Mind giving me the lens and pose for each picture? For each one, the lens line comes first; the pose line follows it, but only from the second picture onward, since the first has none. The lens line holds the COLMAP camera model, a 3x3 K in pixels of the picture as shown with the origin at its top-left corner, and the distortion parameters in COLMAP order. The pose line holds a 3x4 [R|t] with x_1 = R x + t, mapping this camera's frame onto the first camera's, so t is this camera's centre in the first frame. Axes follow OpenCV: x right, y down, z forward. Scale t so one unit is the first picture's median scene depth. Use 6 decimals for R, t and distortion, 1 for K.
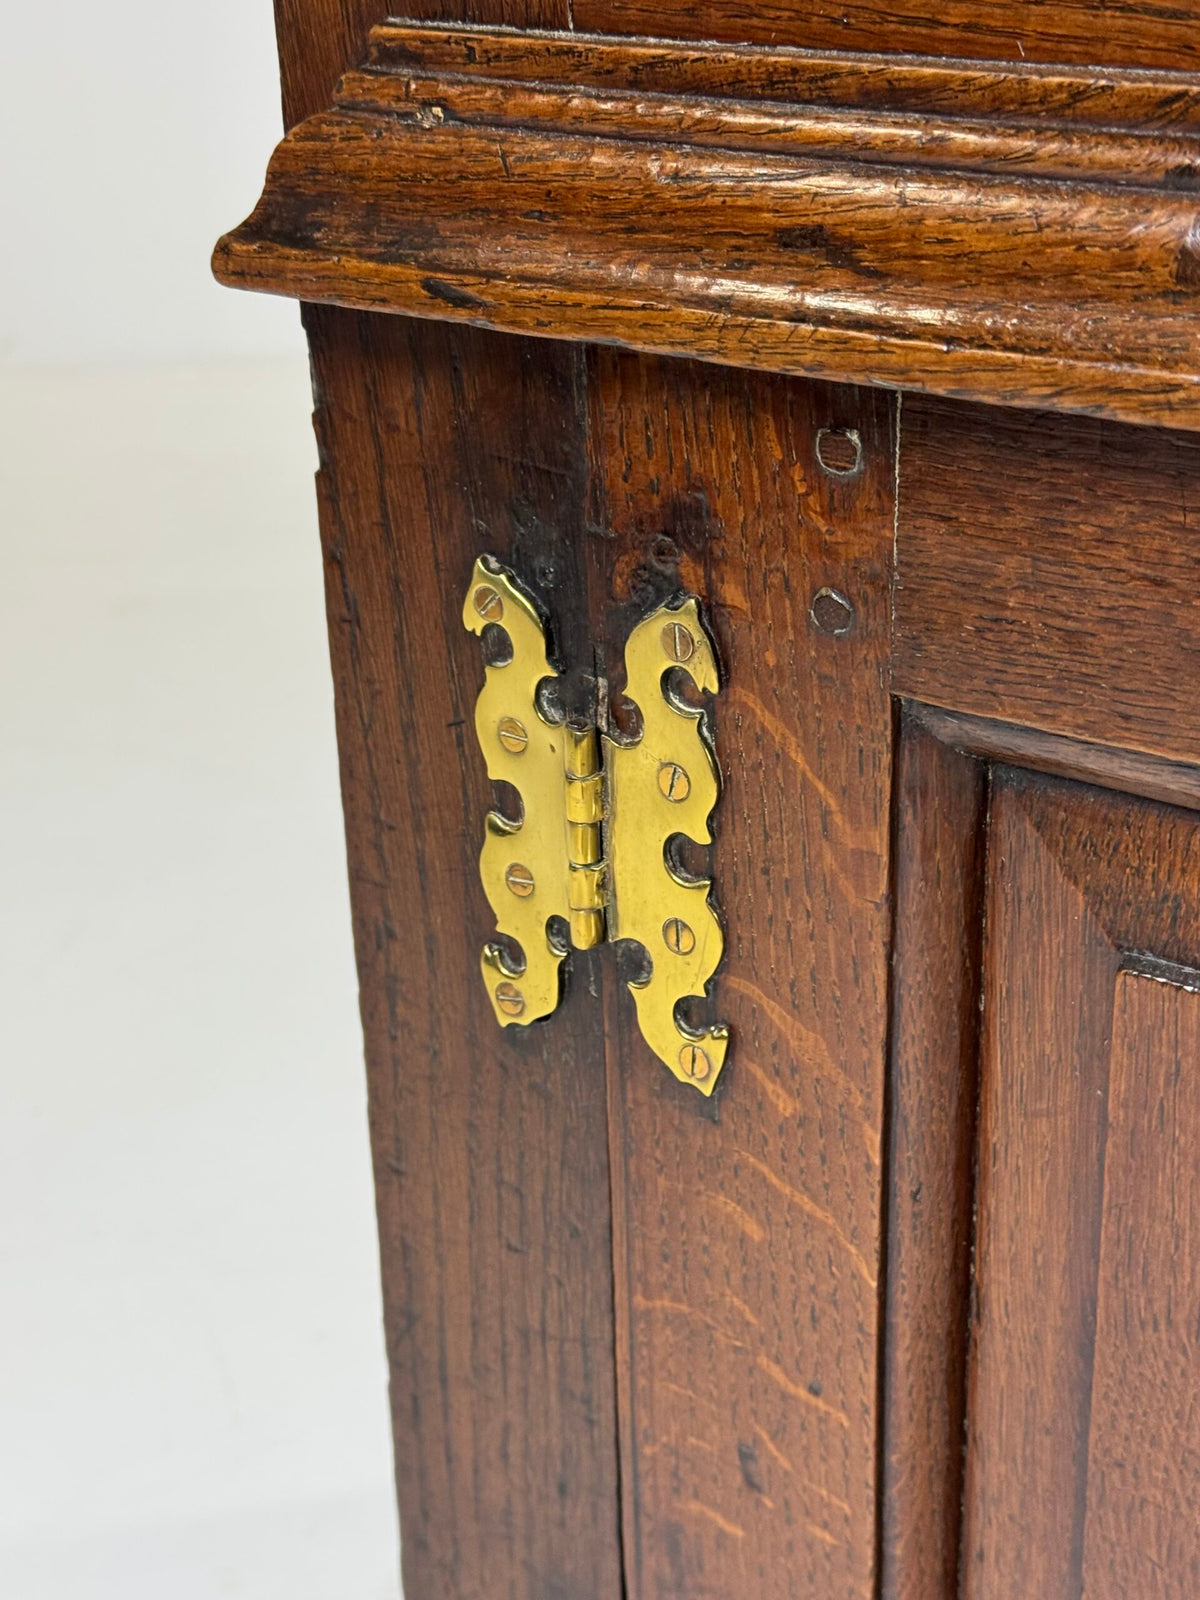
lens RADIAL K [[2419.3, 0, 600.0], [0, 2419.3, 800.0], [0, 0, 1]] dist [0.159308, -0.021997]
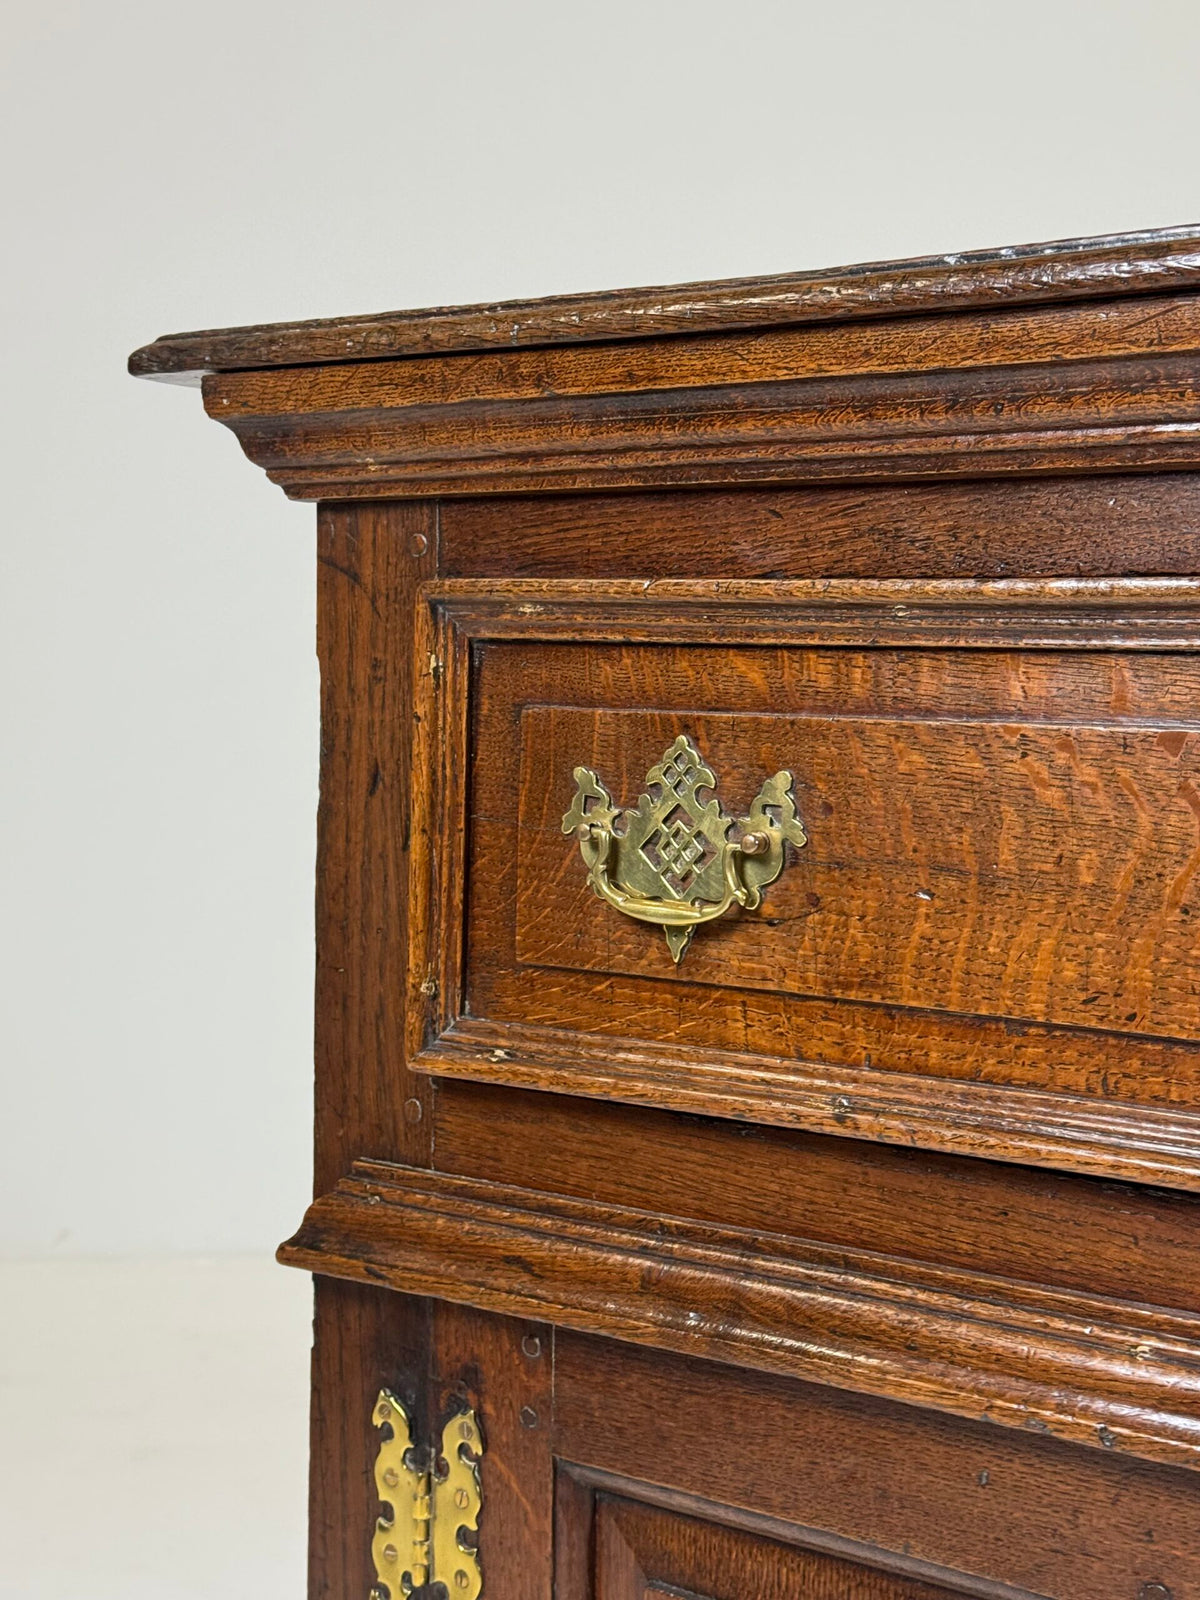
lens RADIAL K [[2365.2, 0, 629.1], [0, 2365.2, 806.9], [0, 0, 1]] dist [0.167489, -0.083852]
pose [[0.999041, 0.043090, 0.007805, 0.142057], [-0.037535, 0.934400, -0.354243, 0.175802], [-0.022557, 0.353611, 0.935121, -1.293183]]
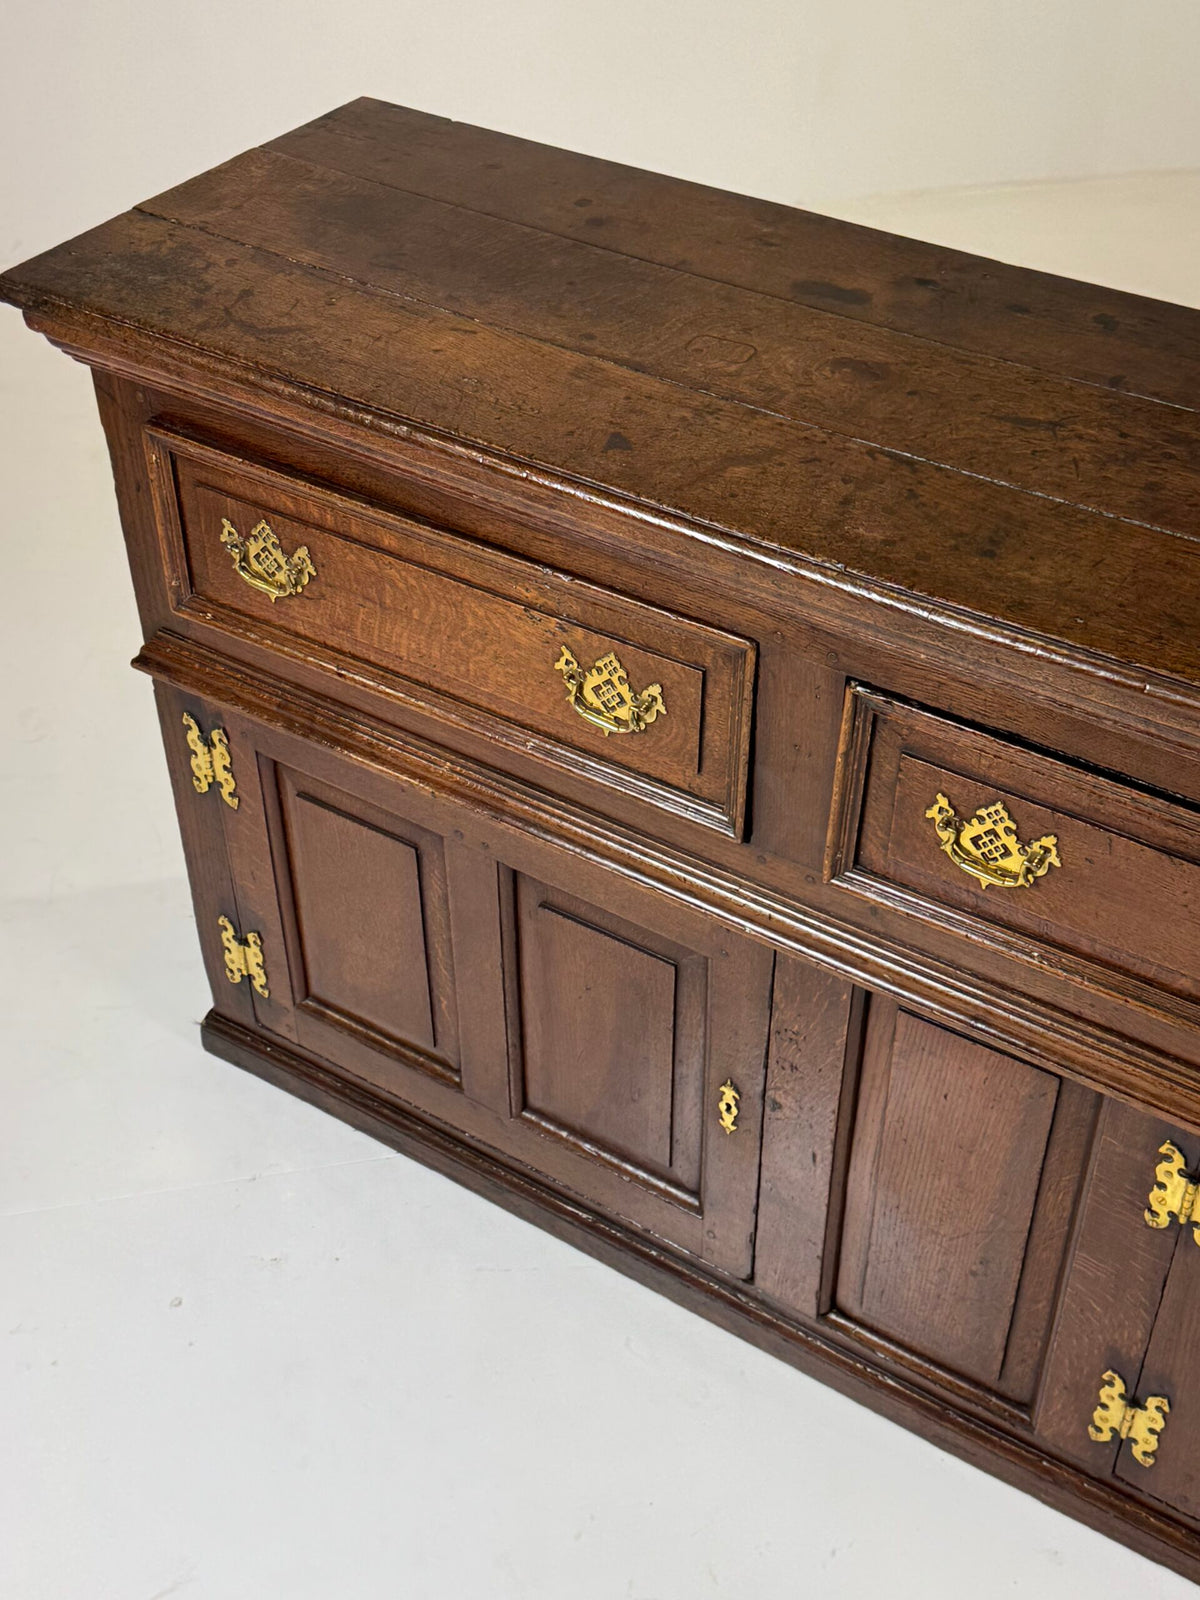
lens RADIAL K [[2075.6, 0, 611.7], [0, 2075.6, 825.1], [0, 0, 1]] dist [0.158022, -0.061868]
pose [[0.998922, -0.008217, 0.045683, 0.706069], [-0.004113, 0.964663, 0.263456, -1.125604], [-0.046233, -0.263360, 0.963589, -3.685445]]
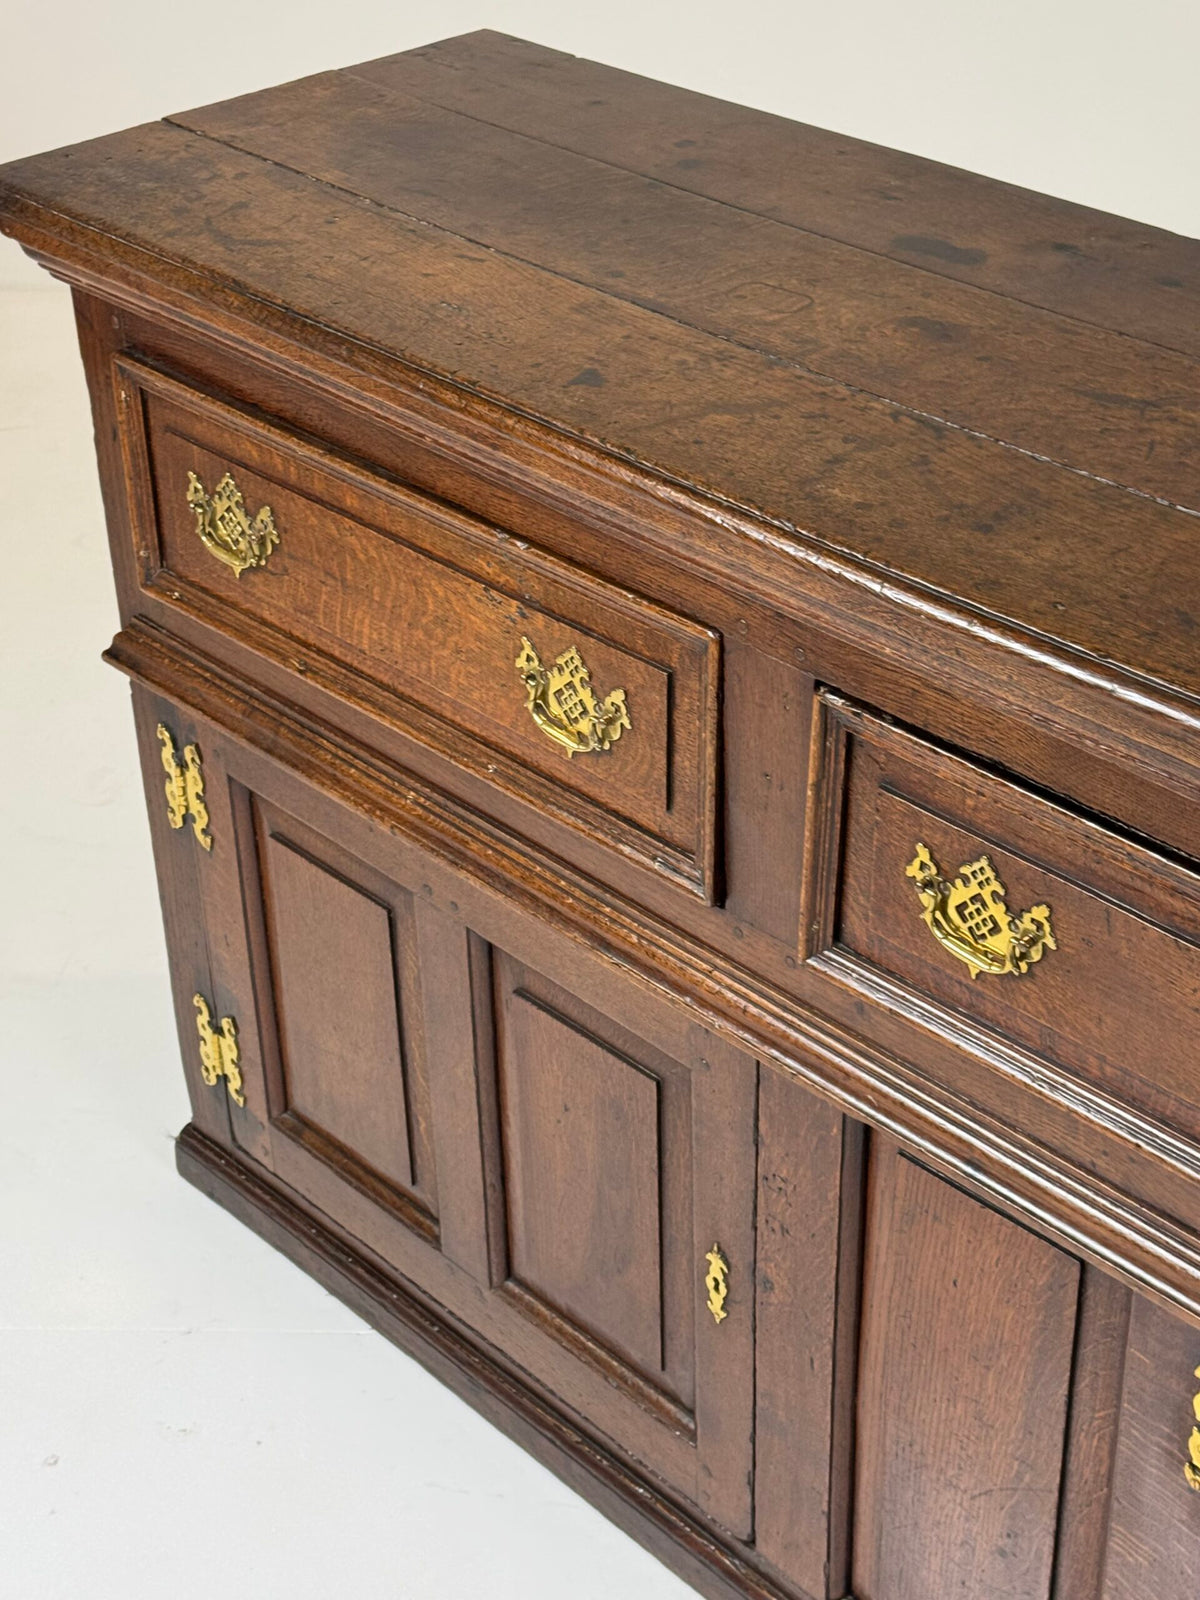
lens RADIAL K [[2688.8, 0, 600.0], [0, 2688.8, 800.0], [0, 0, 1]] dist [0.178681, 0.014282]
pose [[0.982014, 0.104531, -0.157230, 1.580755], [-0.081440, 0.985816, 0.146746, -0.779382], [0.170340, -0.131302, 0.976598, -3.799499]]
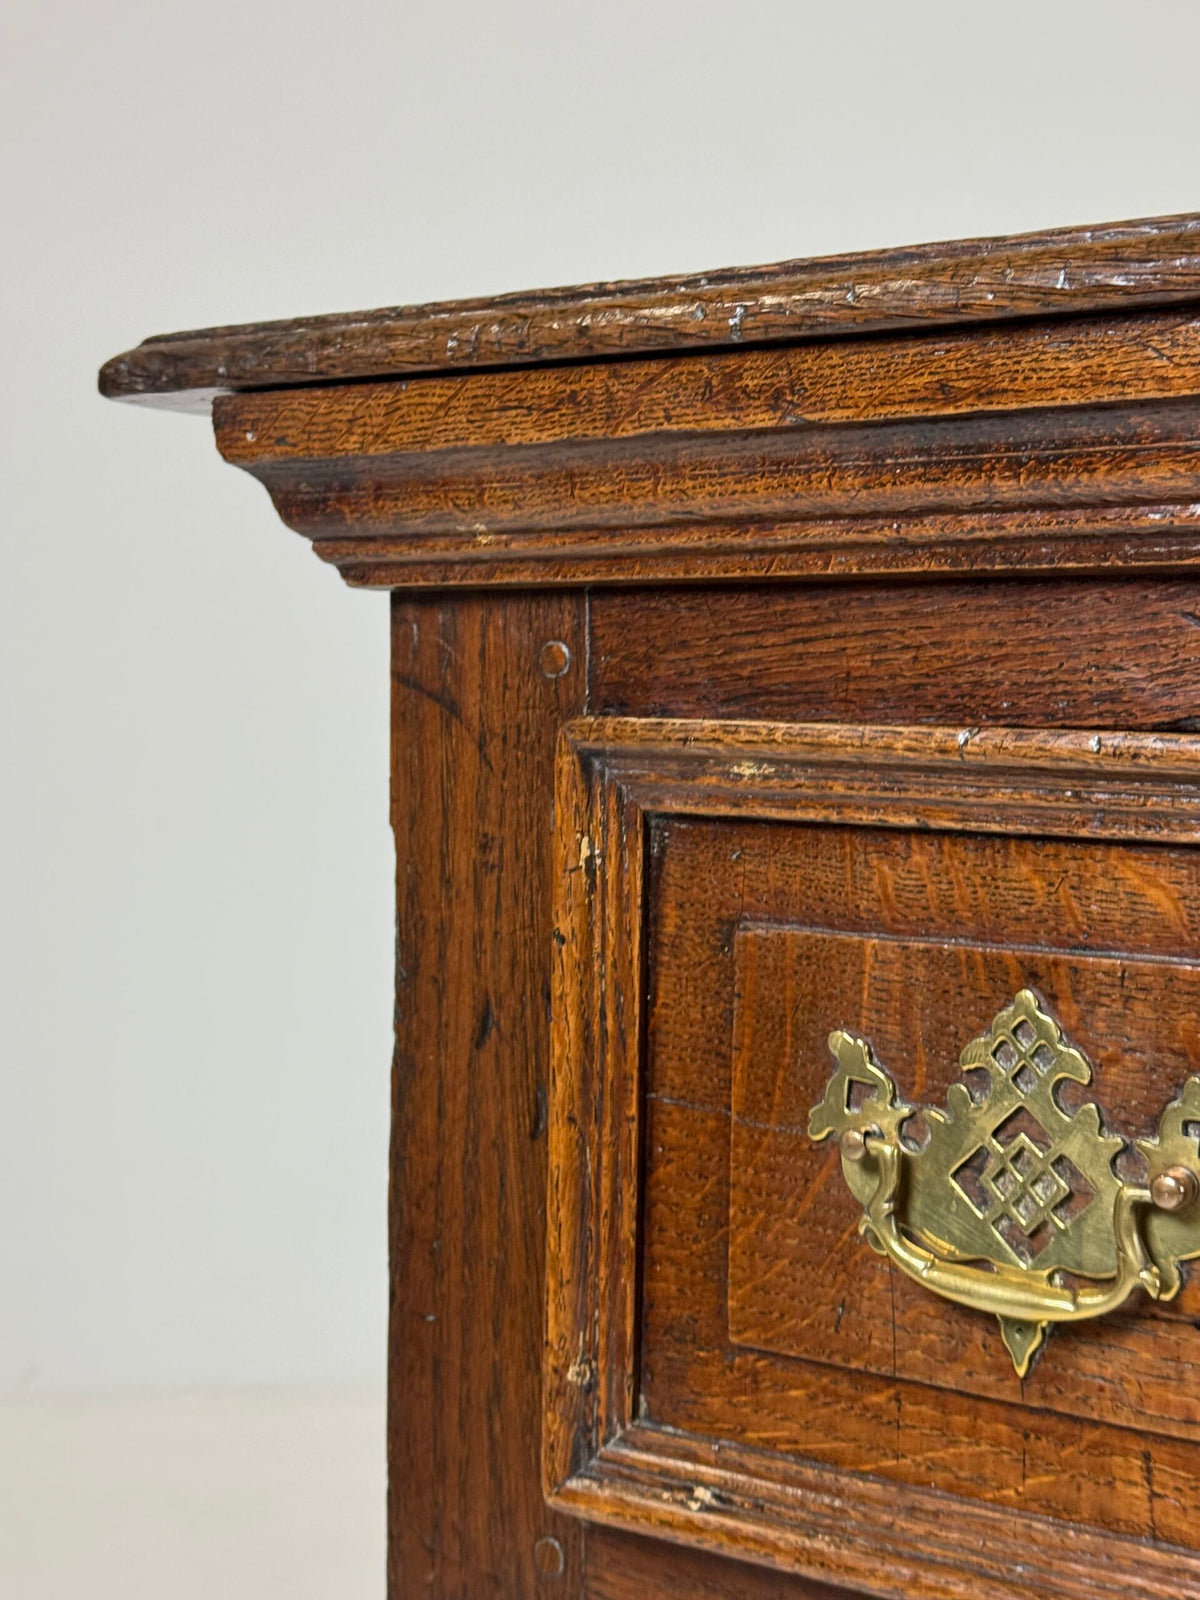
lens RADIAL K [[2419.3, 0, 600.0], [0, 2419.3, 800.0], [0, 0, 1]] dist [0.159308, -0.021997]
pose [[0.999339, 0.036329, 0.001552, -0.021867], [-0.033259, 0.930469, -0.364859, -0.233701], [-0.014699, 0.364566, 0.931062, -0.602265]]
